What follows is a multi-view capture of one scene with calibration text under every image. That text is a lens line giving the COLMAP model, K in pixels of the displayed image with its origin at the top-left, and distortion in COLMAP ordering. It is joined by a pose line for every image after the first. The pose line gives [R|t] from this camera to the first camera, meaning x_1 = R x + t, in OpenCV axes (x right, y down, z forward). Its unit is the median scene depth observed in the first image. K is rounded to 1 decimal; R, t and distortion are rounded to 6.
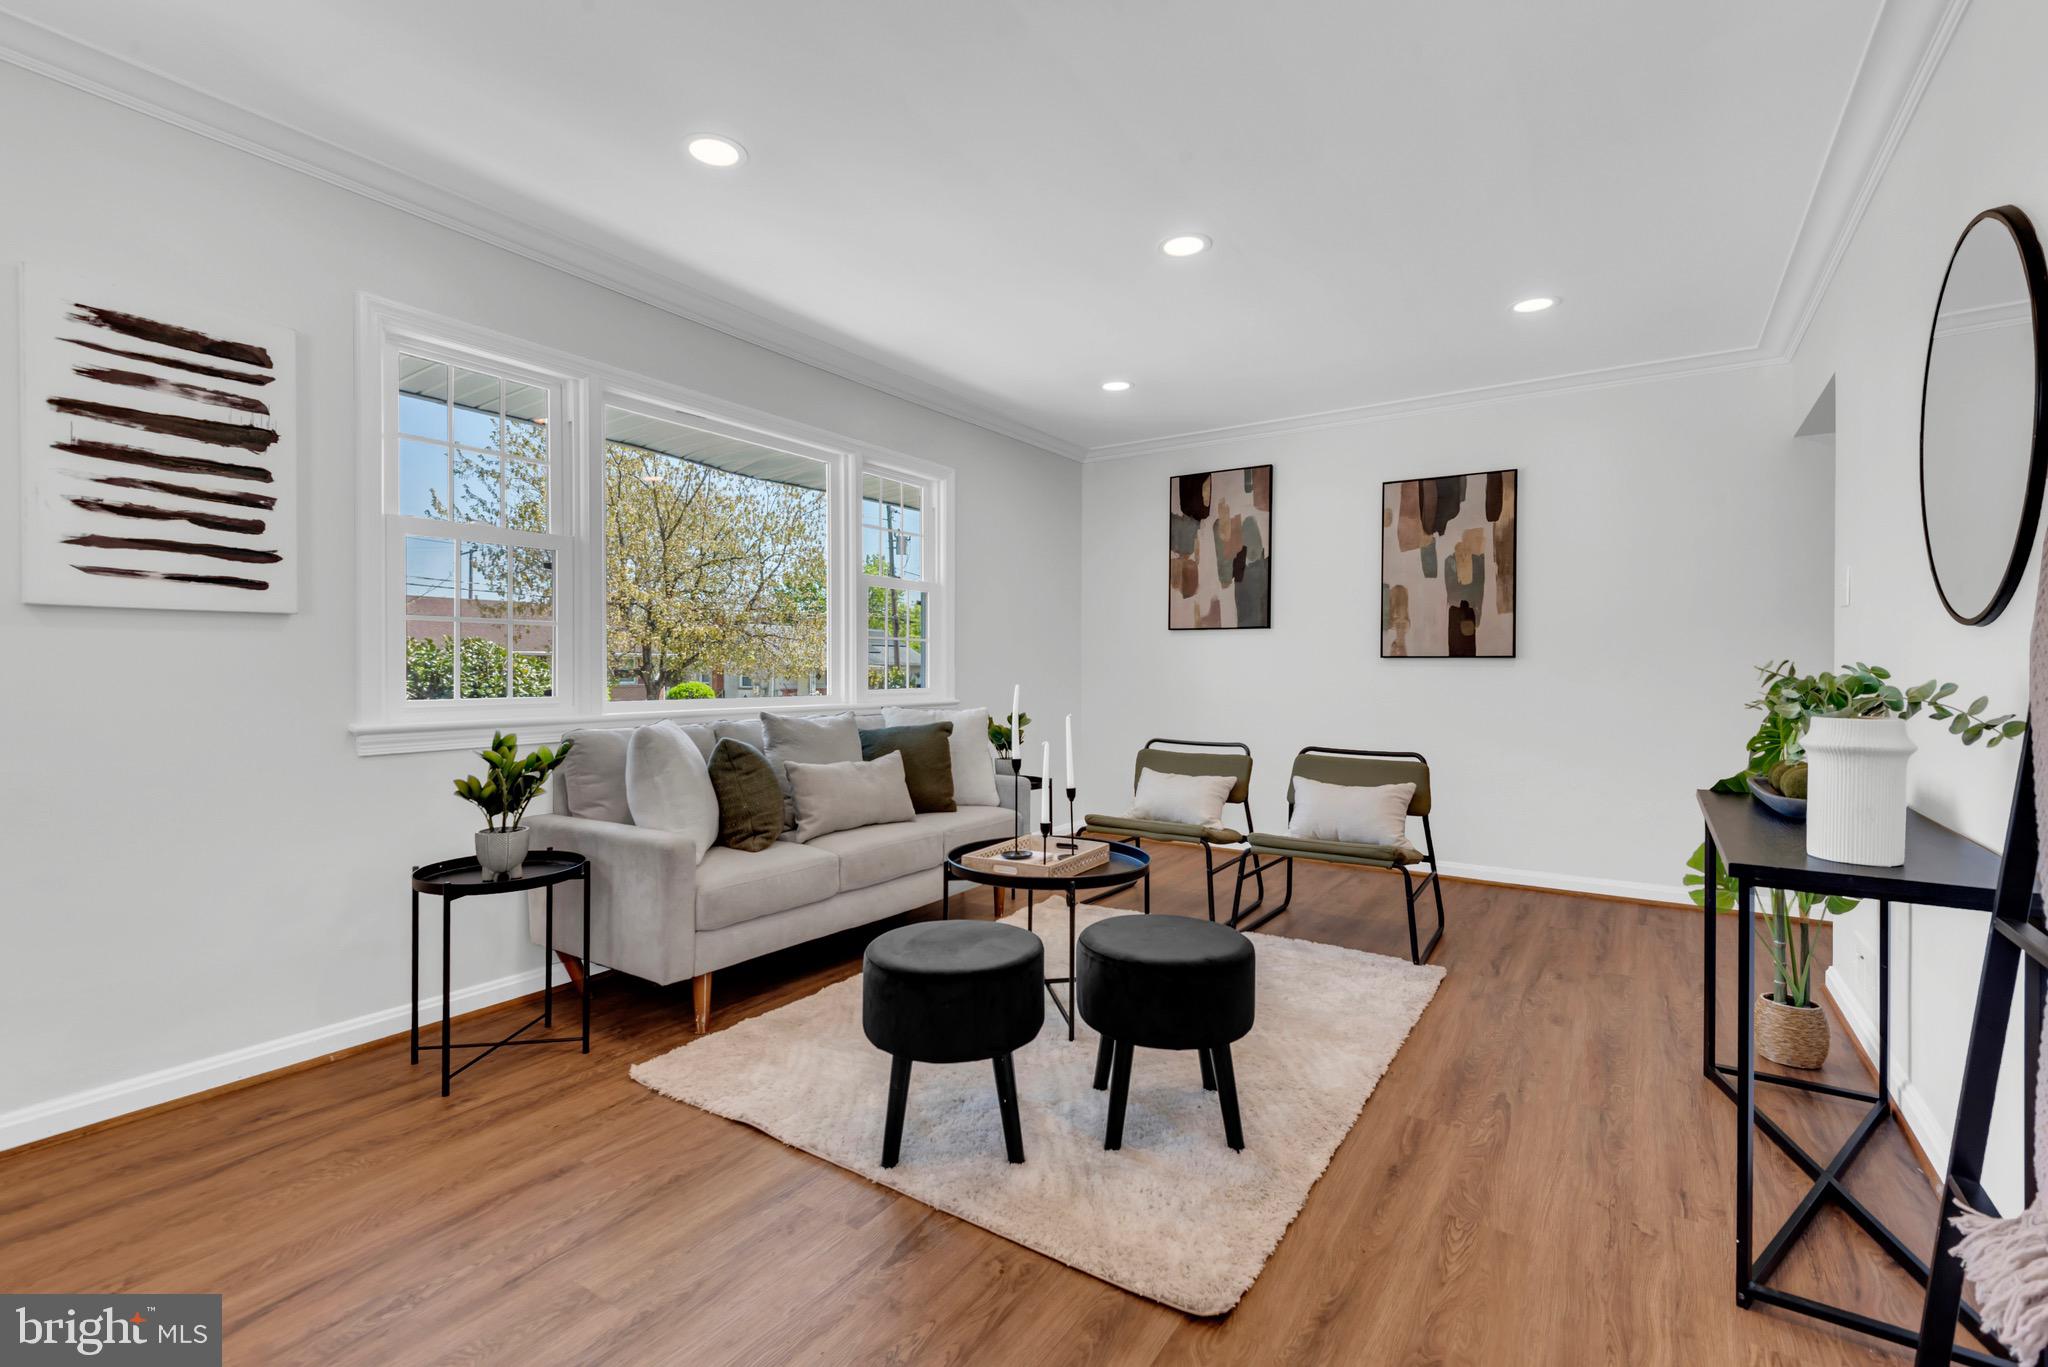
lens RADIAL K [[916.1, 0, 1017.5], [0, 916.1, 666.8], [0, 0, 1]] dist [0.033326, -0.017474]
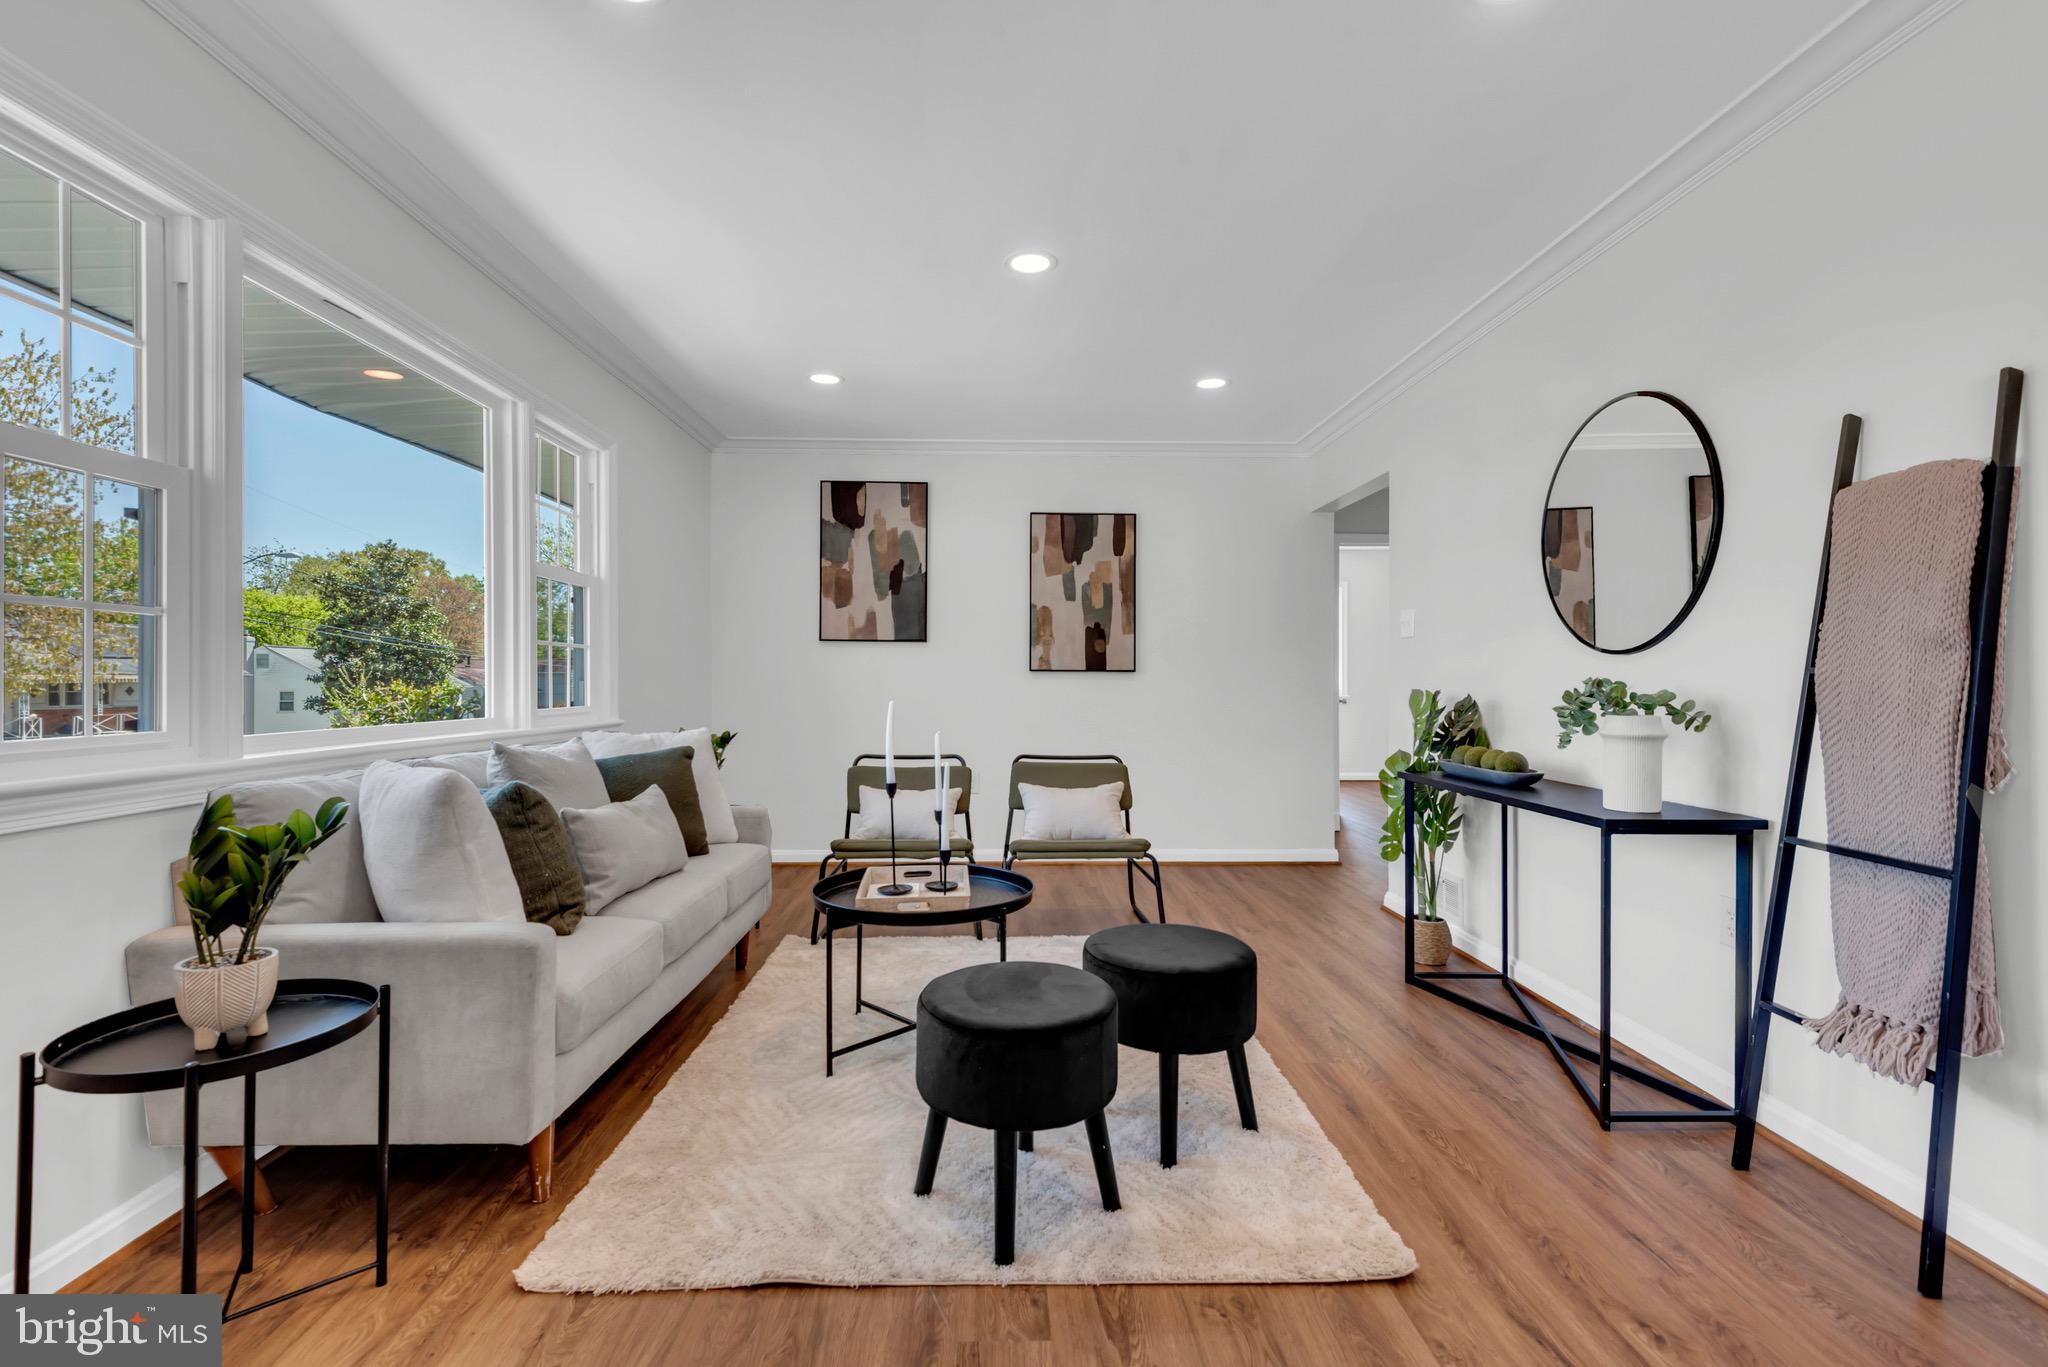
lens RADIAL K [[919.1, 0, 1014.8], [0, 919.1, 672.9], [0, 0, 1]] dist [0.038038, -0.017265]
pose [[0.817129, 0.003050, 0.576446, -0.359486], [-0.000351, 0.999988, -0.004794, -0.003569], [-0.576454, 0.003715, 0.817121, 0.158837]]
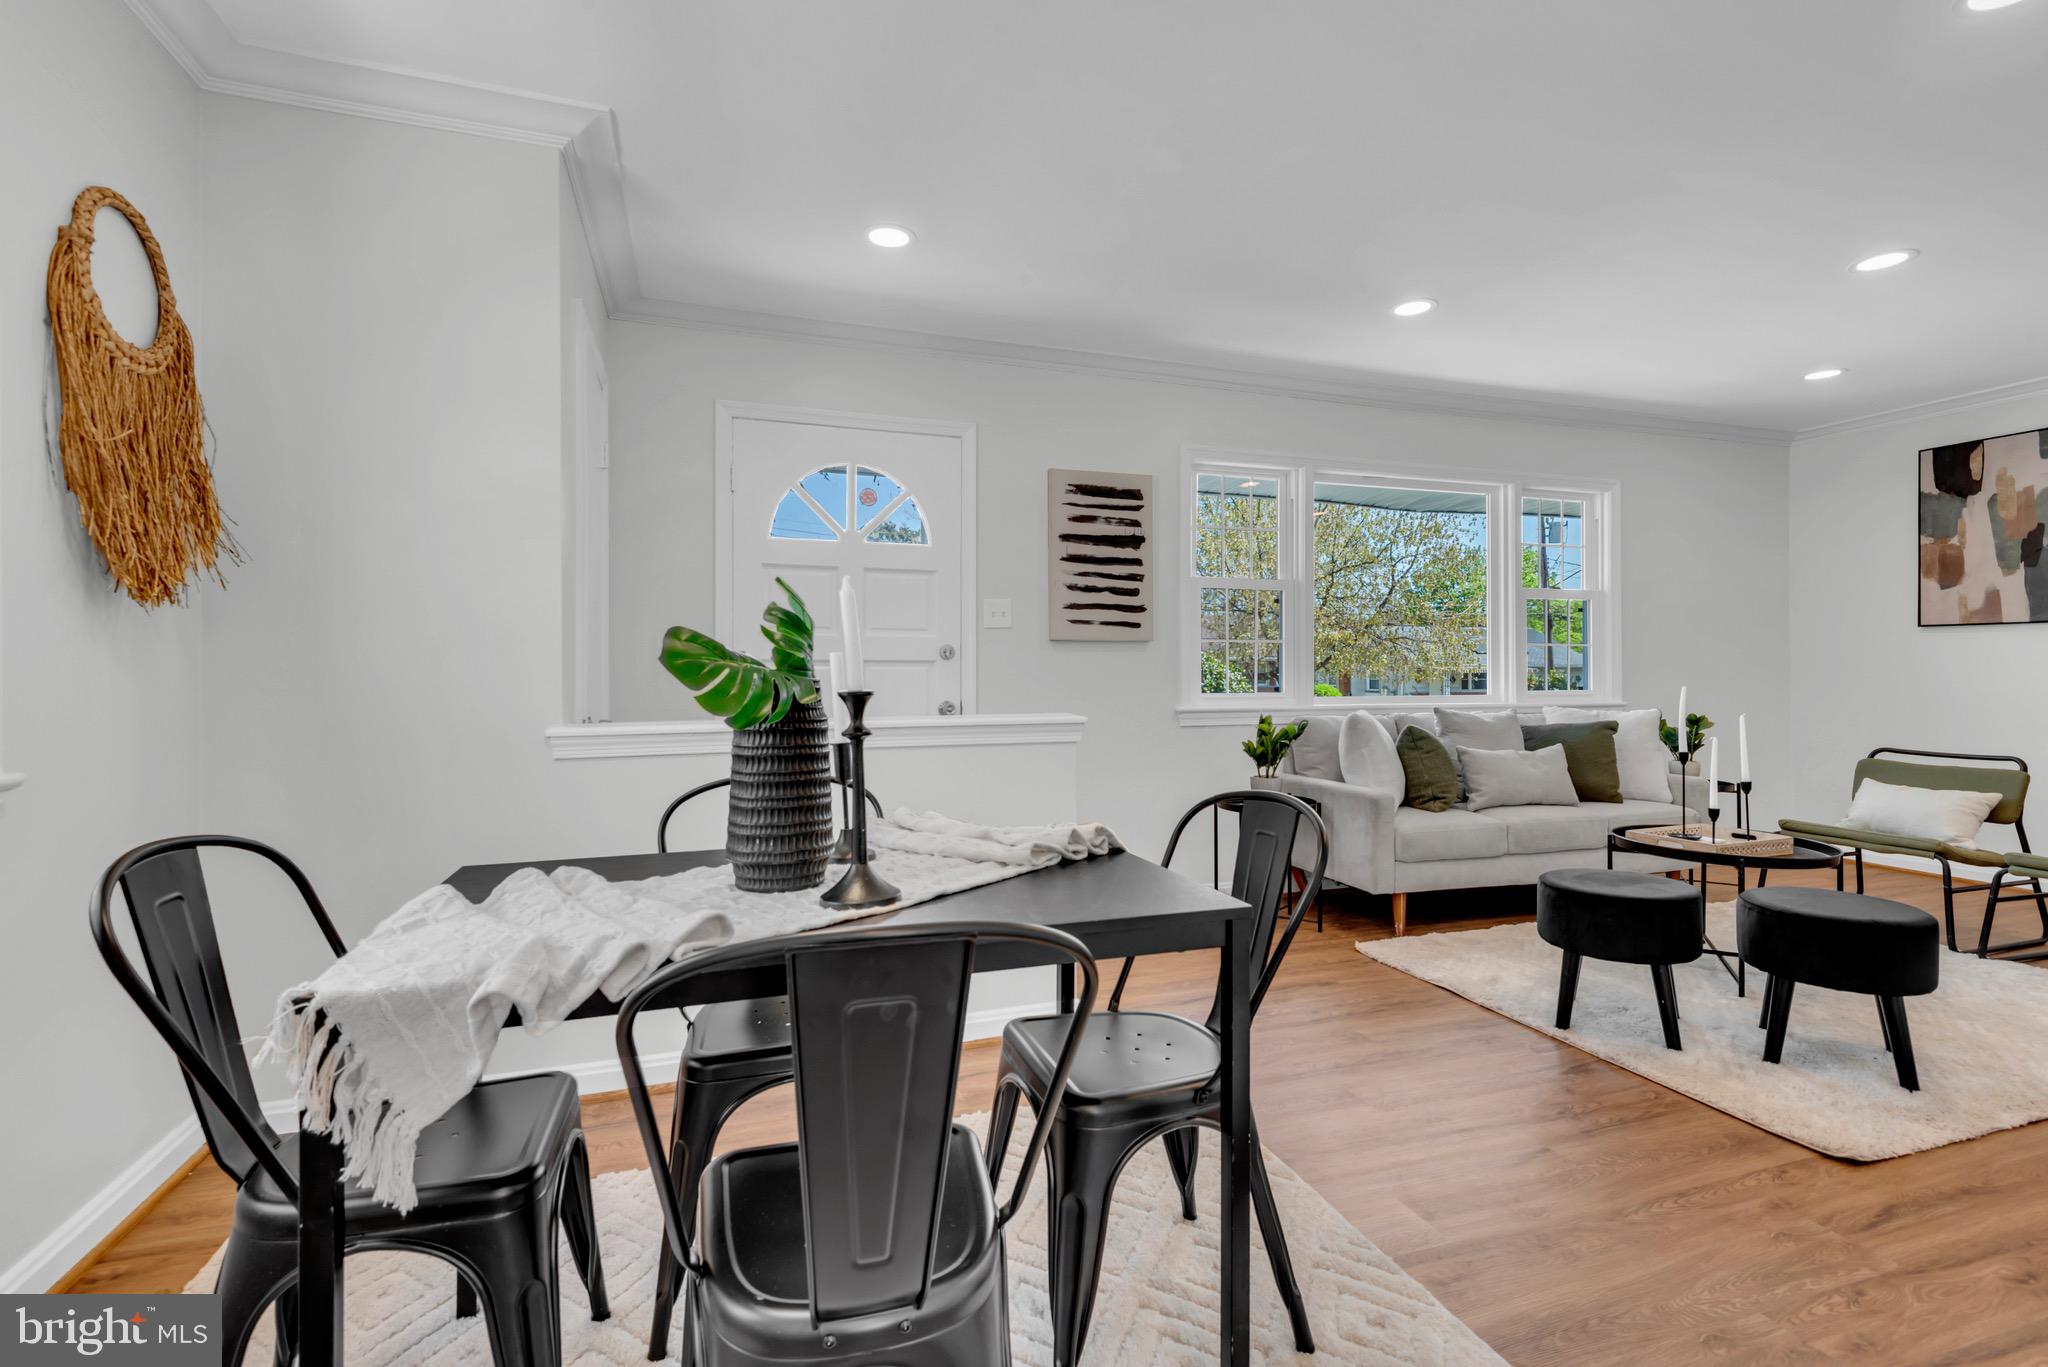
lens RADIAL K [[916.1, 0, 1017.5], [0, 916.1, 666.8], [0, 0, 1]] dist [0.033326, -0.017474]
pose [[0.794944, -0.004803, -0.606664, 0.034267], [0.003130, 0.999988, -0.003816, -0.002770], [0.606675, 0.001134, 0.794949, -0.349633]]
